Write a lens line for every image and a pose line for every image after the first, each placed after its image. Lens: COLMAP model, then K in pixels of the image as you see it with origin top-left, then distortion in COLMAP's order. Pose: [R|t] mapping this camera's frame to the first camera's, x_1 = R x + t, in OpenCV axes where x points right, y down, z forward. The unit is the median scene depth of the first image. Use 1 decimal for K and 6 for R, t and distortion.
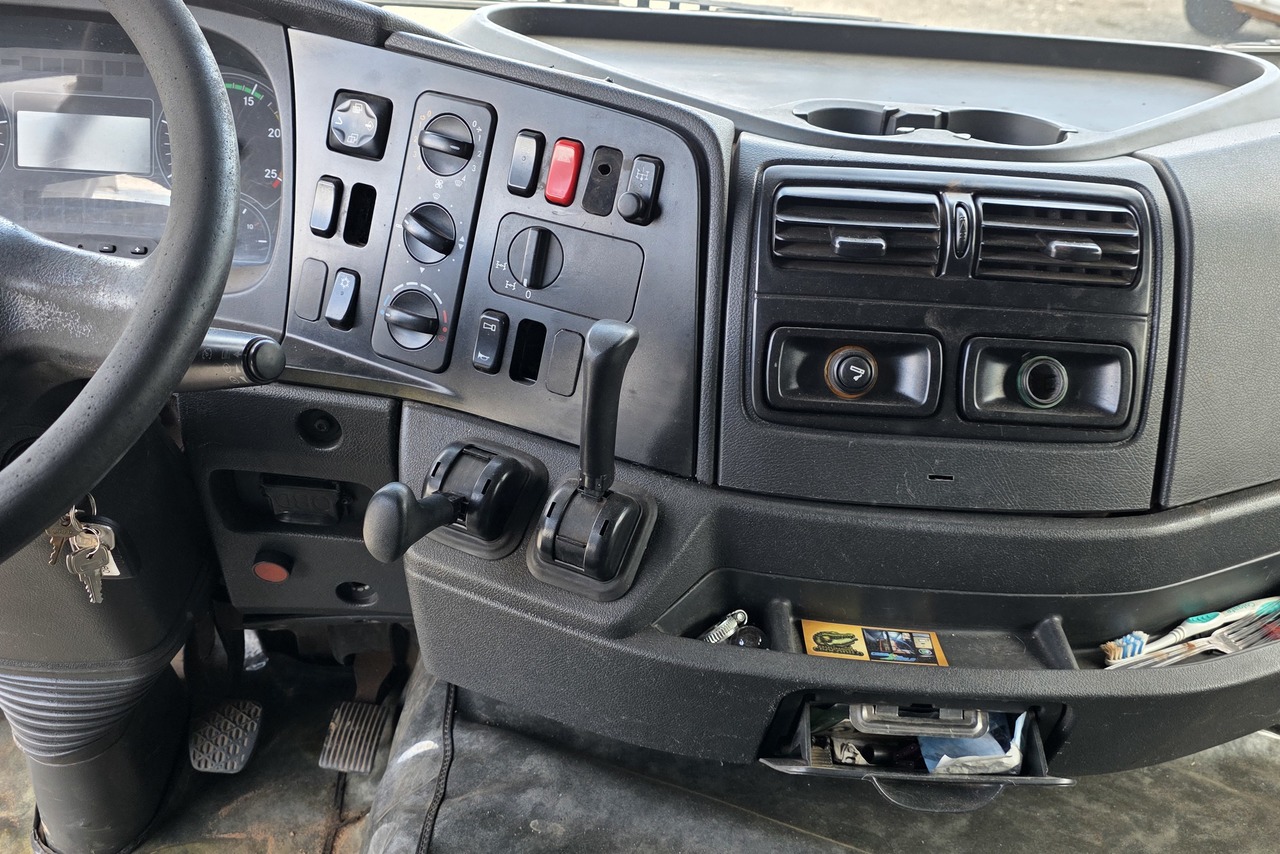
lens RADIAL K [[1220.3, 0, 640.0], [0, 1220.3, 427.0], [0, 0, 1]] dist [0.108859, -0.160610]
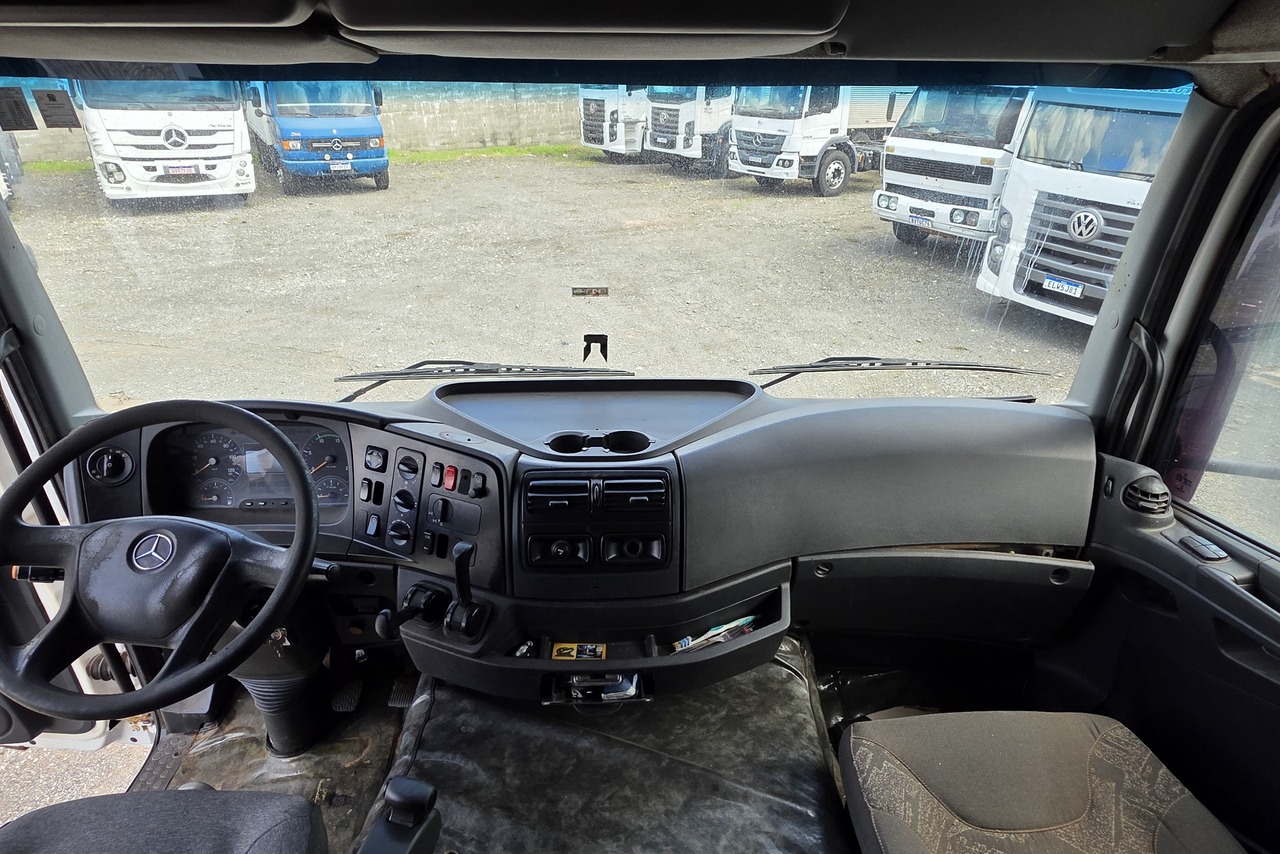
lens RADIAL K [[747.3, 0, 640.8], [0, 747.3, 420.8], [0, 0, 1]] dist [0.005086, 0.000797]
pose [[0.997806, -0.066025, 0.004857, 0.338853], [0.066185, 0.996589, -0.049298, -0.220786], [-0.001586, 0.049511, 0.998772, -0.600256]]
